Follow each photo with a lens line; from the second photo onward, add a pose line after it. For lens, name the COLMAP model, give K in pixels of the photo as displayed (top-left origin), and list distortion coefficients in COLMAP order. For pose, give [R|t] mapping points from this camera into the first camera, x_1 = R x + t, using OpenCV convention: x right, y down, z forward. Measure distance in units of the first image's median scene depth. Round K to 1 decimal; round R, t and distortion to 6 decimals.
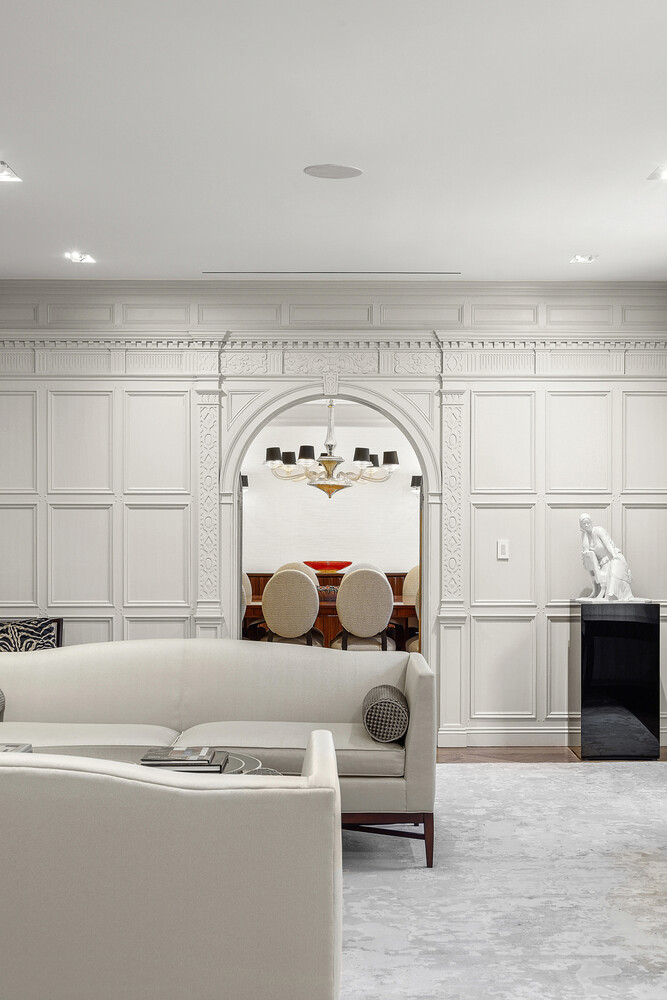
lens RADIAL K [[1370.4, 0, 333.3], [0, 1370.4, 498.6], [0, 0, 1]] dist [-0.005369, 0.000000]
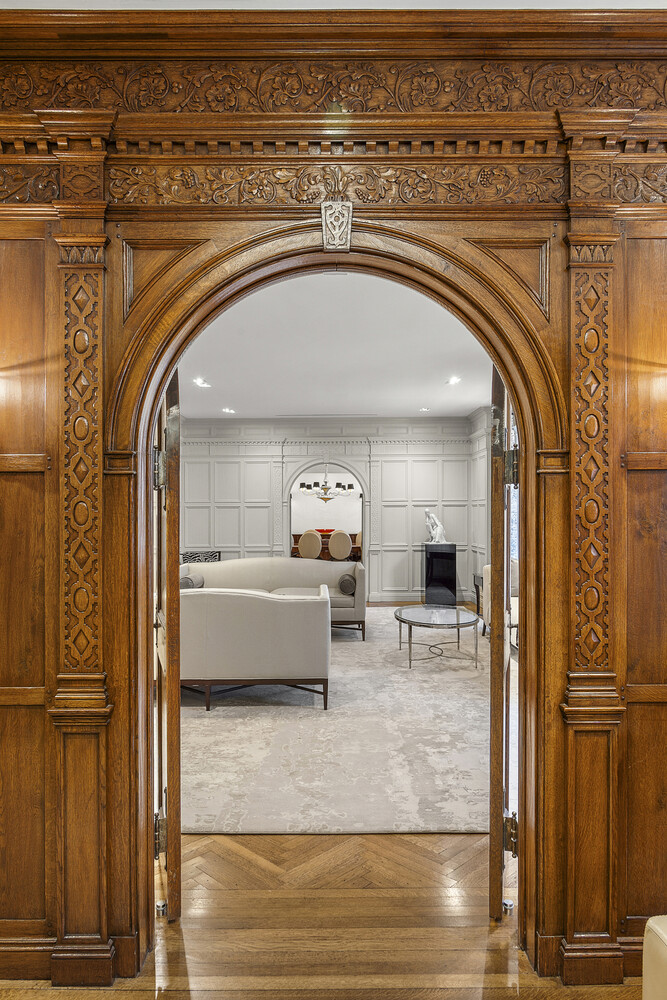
lens RADIAL K [[683.4, 0, 339.4], [0, 683.4, 500.8], [0, 0, 1]] dist [0.002706, 0.000060]
pose [[0.999831, -0.004245, 0.017892, -0.000161], [0.004283, 0.999989, -0.002109, -0.002212], [-0.017883, 0.002185, 0.999838, -0.257769]]
